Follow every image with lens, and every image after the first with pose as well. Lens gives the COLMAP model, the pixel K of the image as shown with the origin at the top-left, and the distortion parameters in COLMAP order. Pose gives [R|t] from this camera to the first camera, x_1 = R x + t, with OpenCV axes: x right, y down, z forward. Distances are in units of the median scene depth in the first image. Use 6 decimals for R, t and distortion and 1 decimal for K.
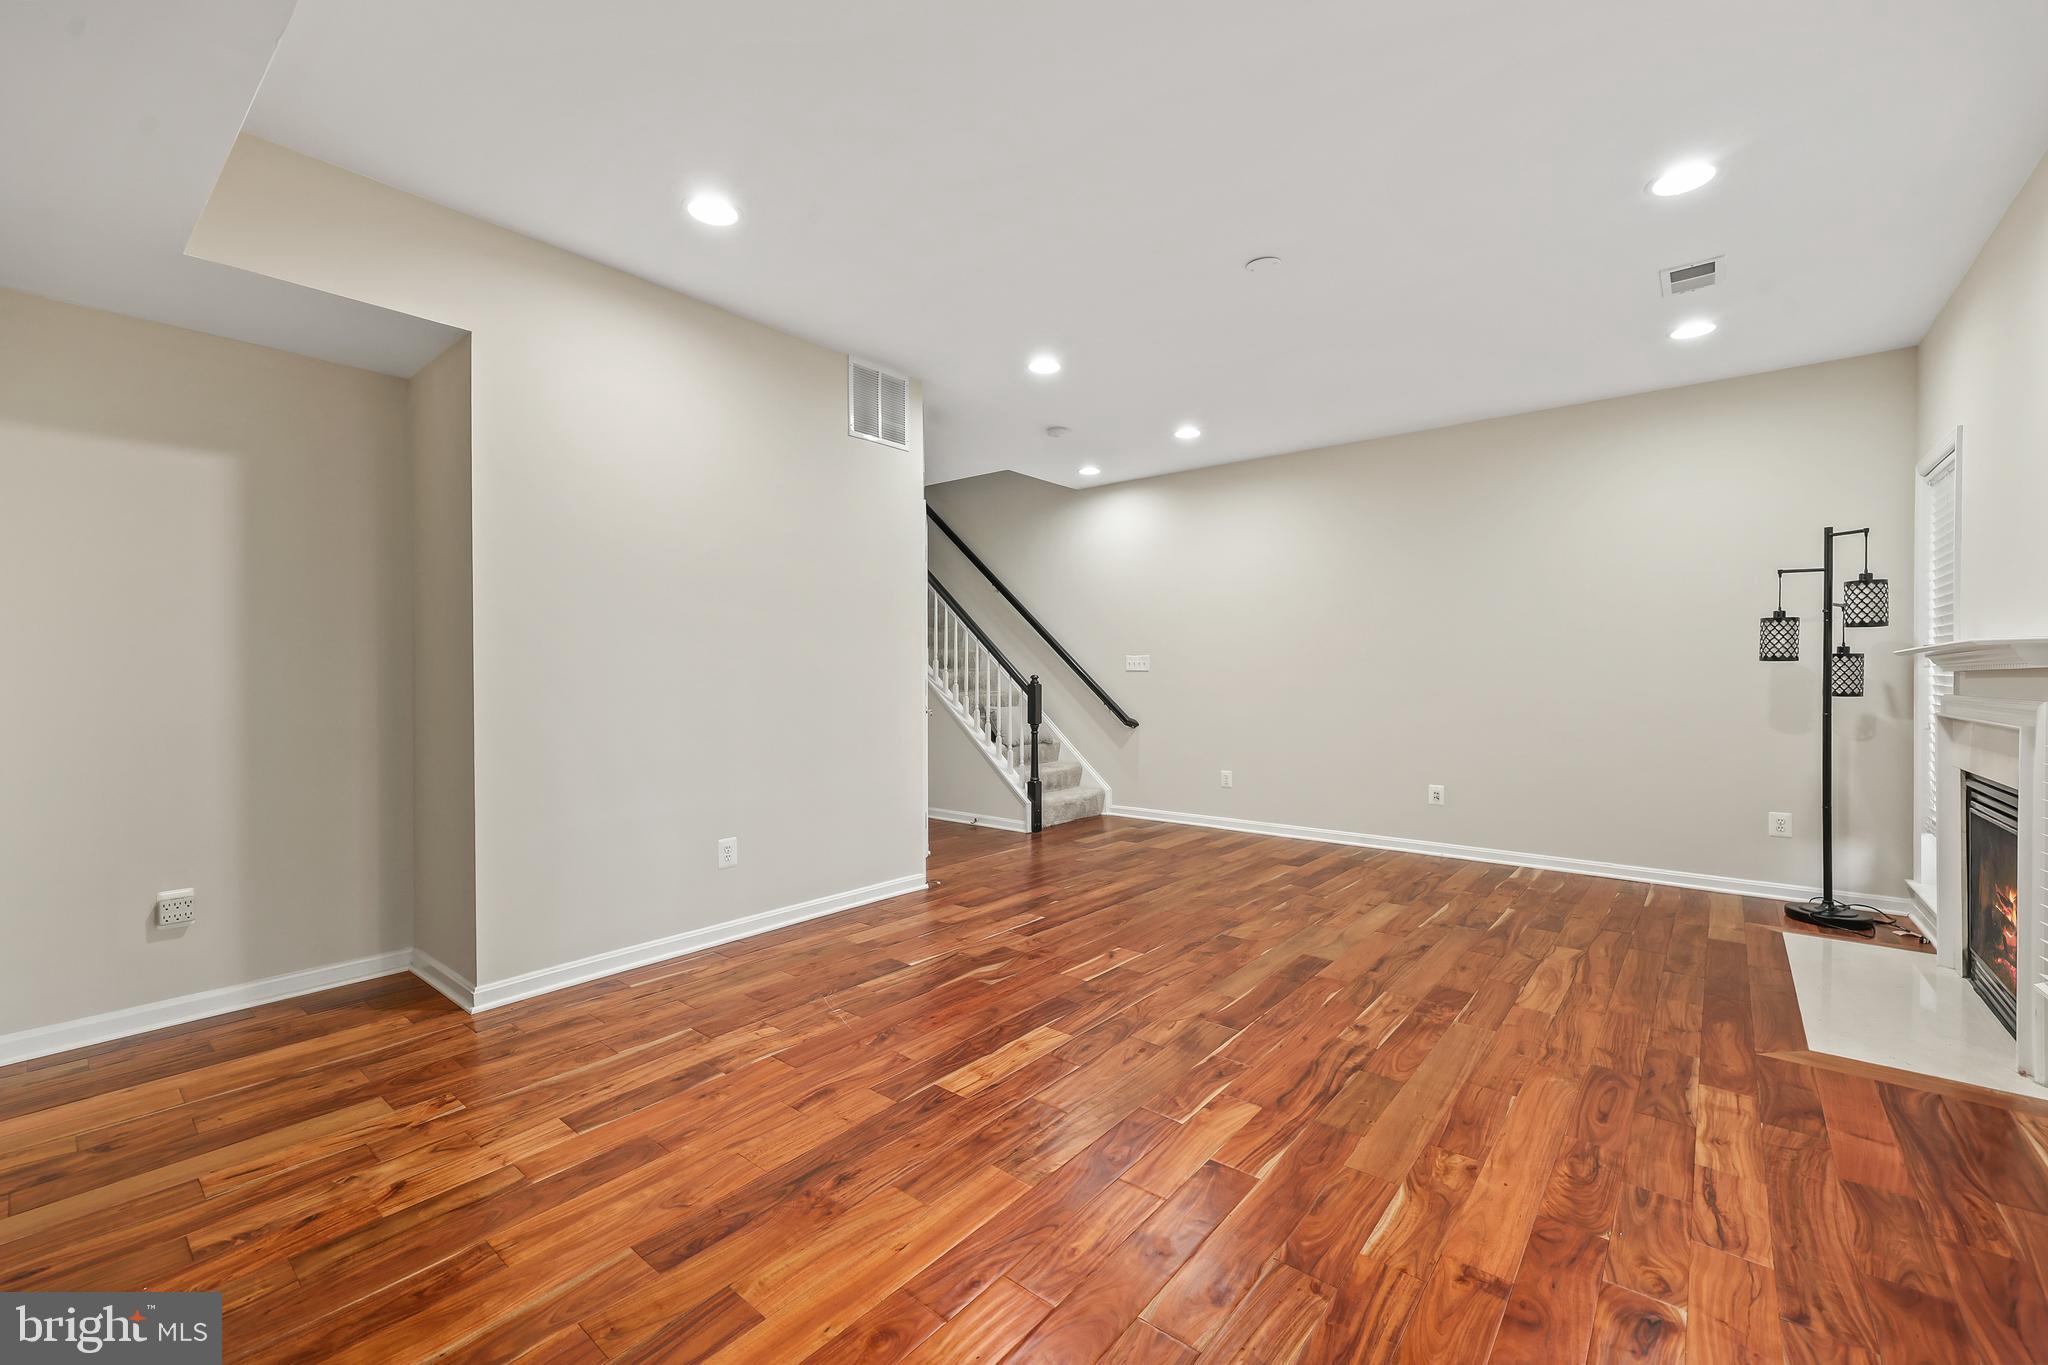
lens RADIAL K [[831.4, 0, 1026.8], [0, 831.4, 686.8], [0, 0, 1]] dist [-0.000622, 0.000099]
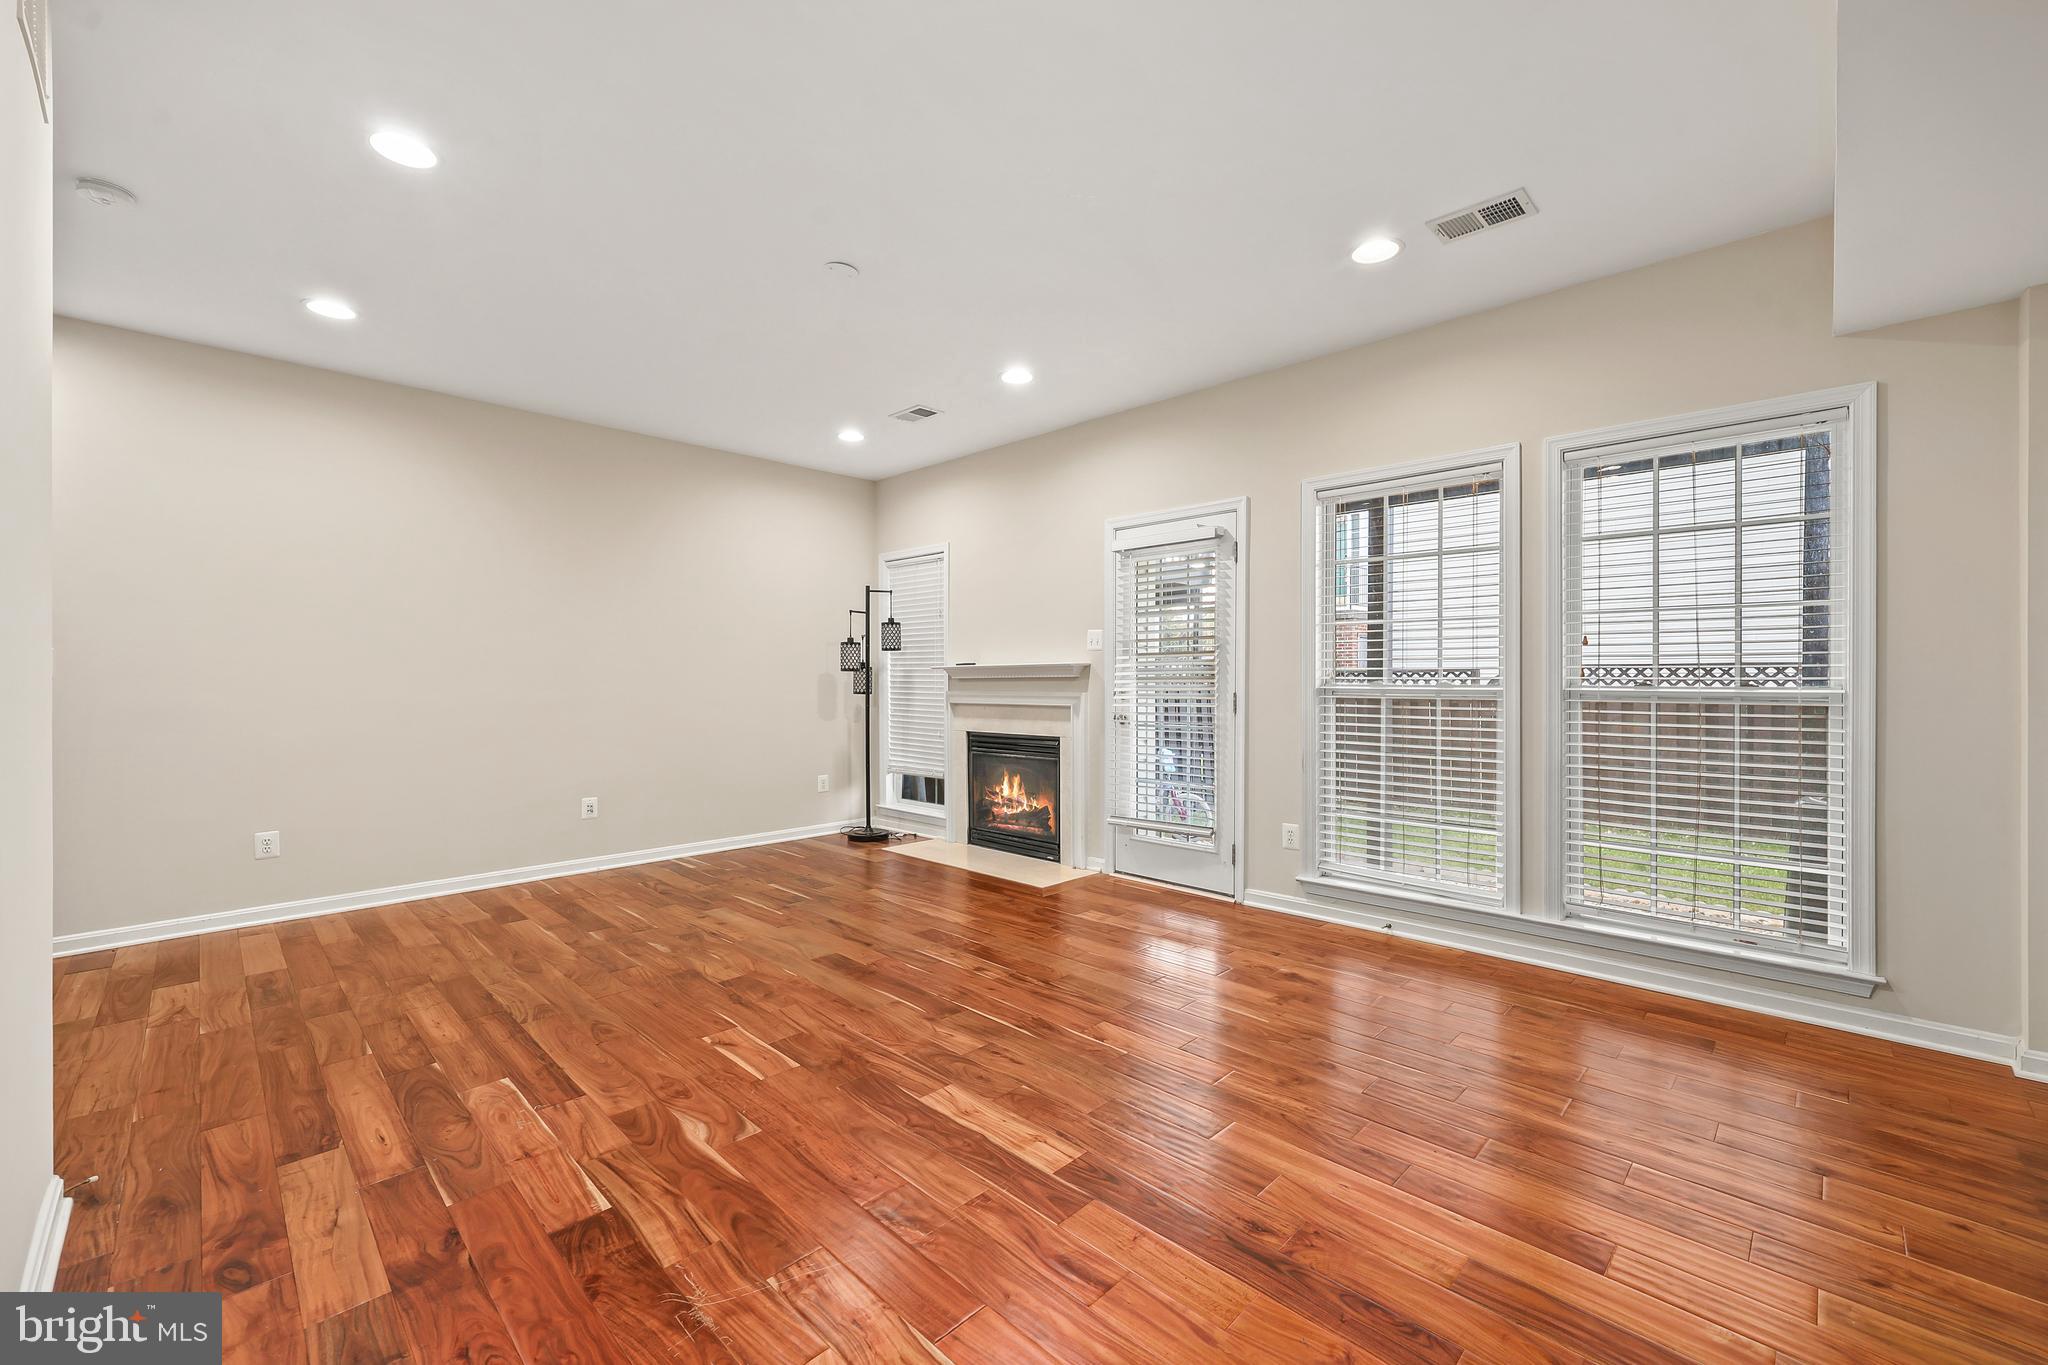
lens RADIAL K [[831.4, 0, 1026.8], [0, 831.4, 686.8], [0, 0, 1]] dist [-0.000622, 0.000099]
pose [[0.088534, -0.009470, 0.996028, -0.670417], [0.019177, 0.999786, 0.007801, -0.011216], [-0.995889, 0.018410, 0.088697, 0.674704]]
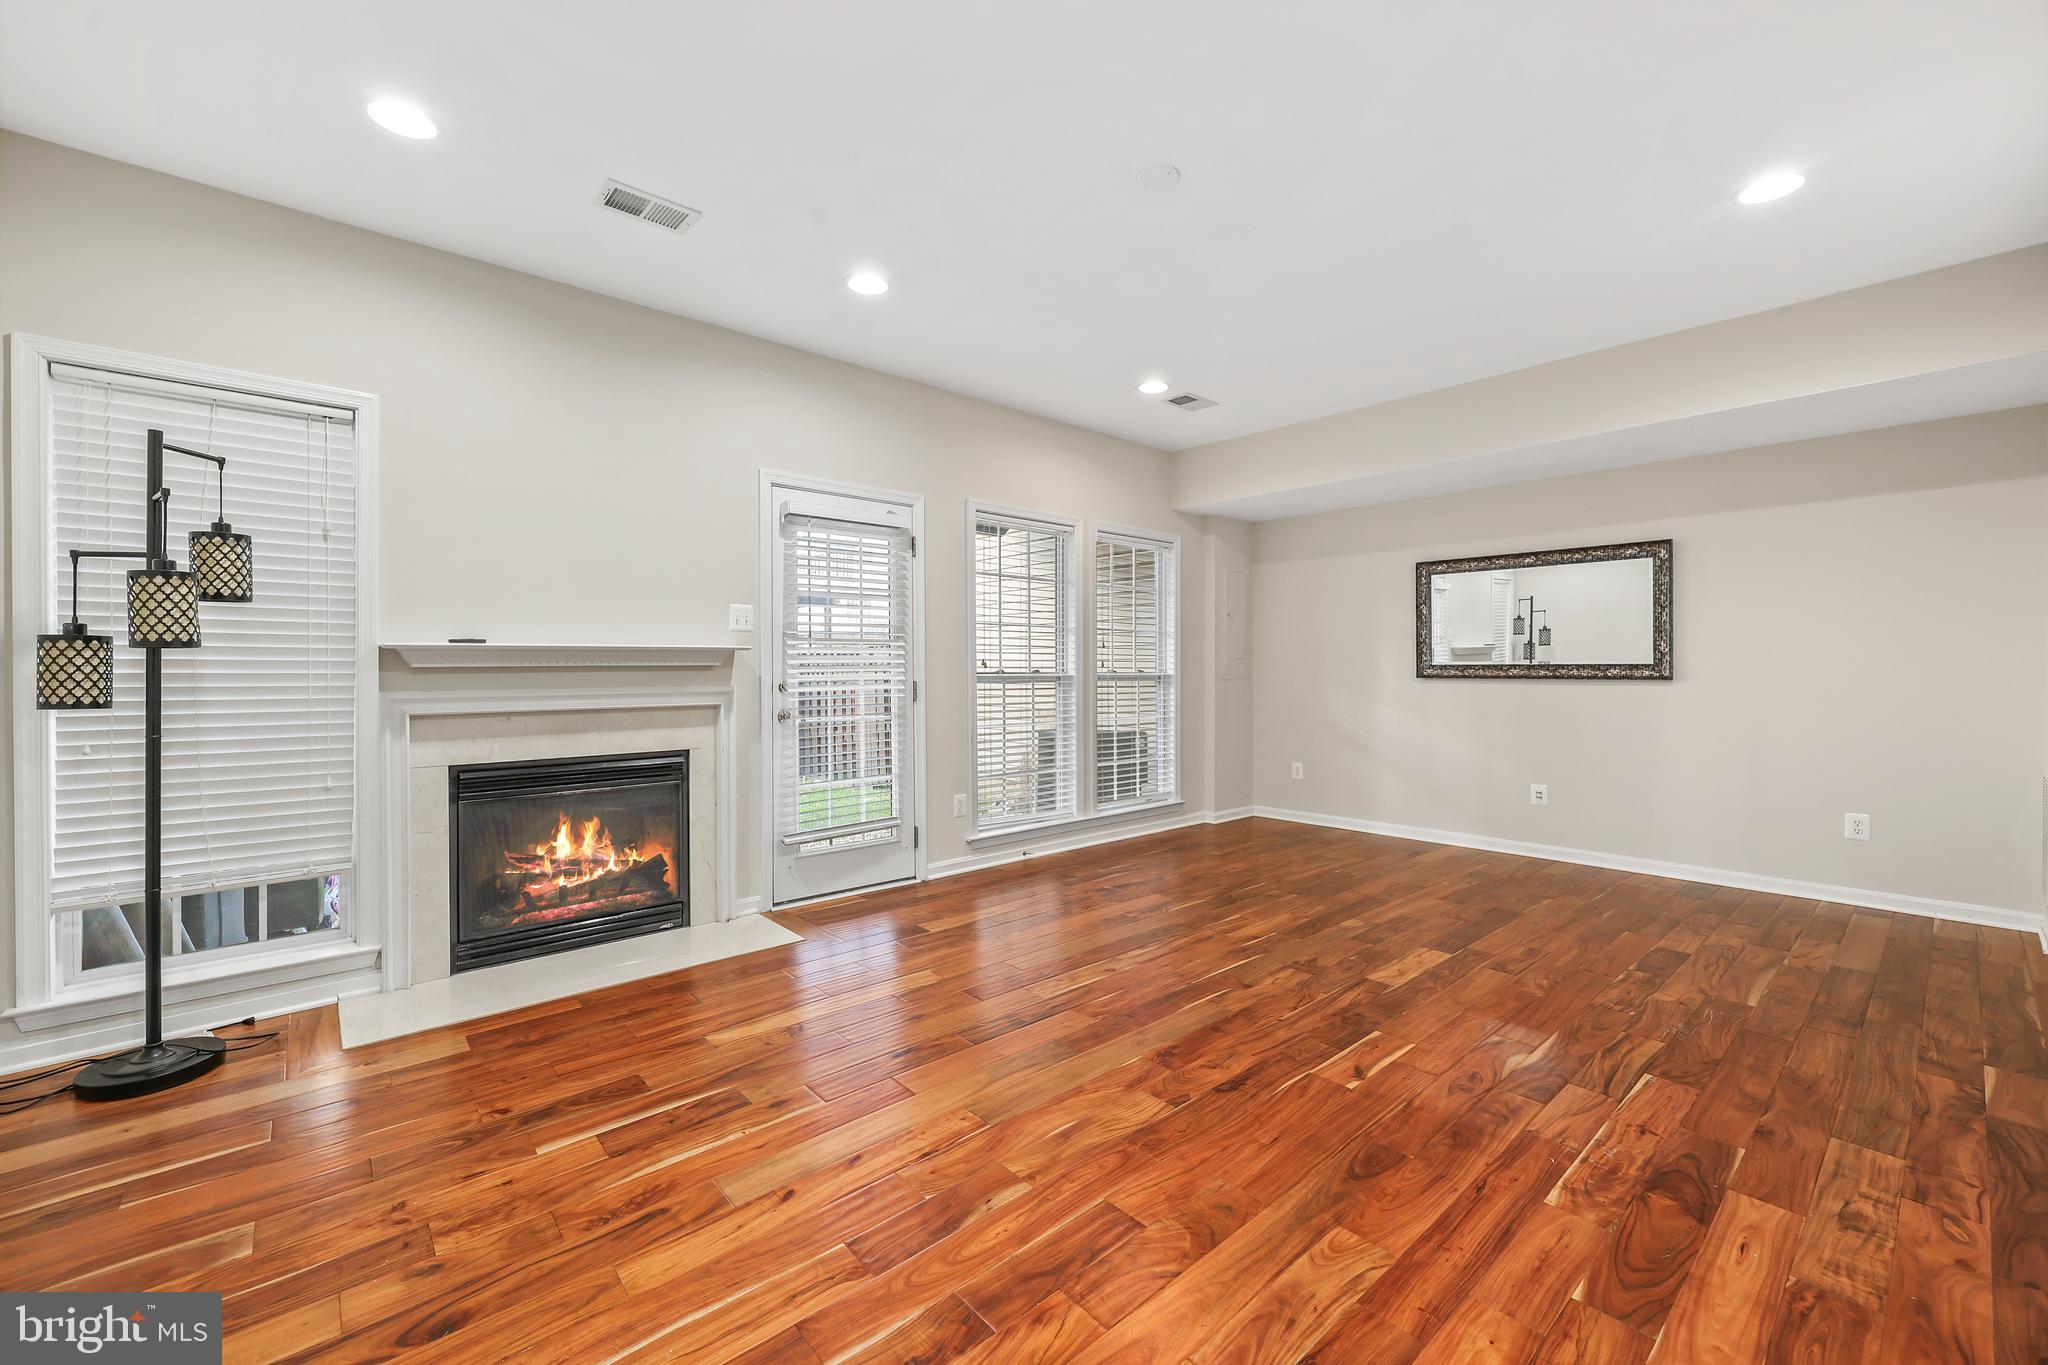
lens RADIAL K [[831.4, 0, 1026.8], [0, 831.4, 686.8], [0, 0, 1]] dist [-0.000622, 0.000099]
pose [[-0.988167, -0.001604, 0.153375, 0.281774], [0.004313, 0.999259, 0.038237, -0.028309], [-0.153323, 0.038446, -0.987428, 1.794377]]
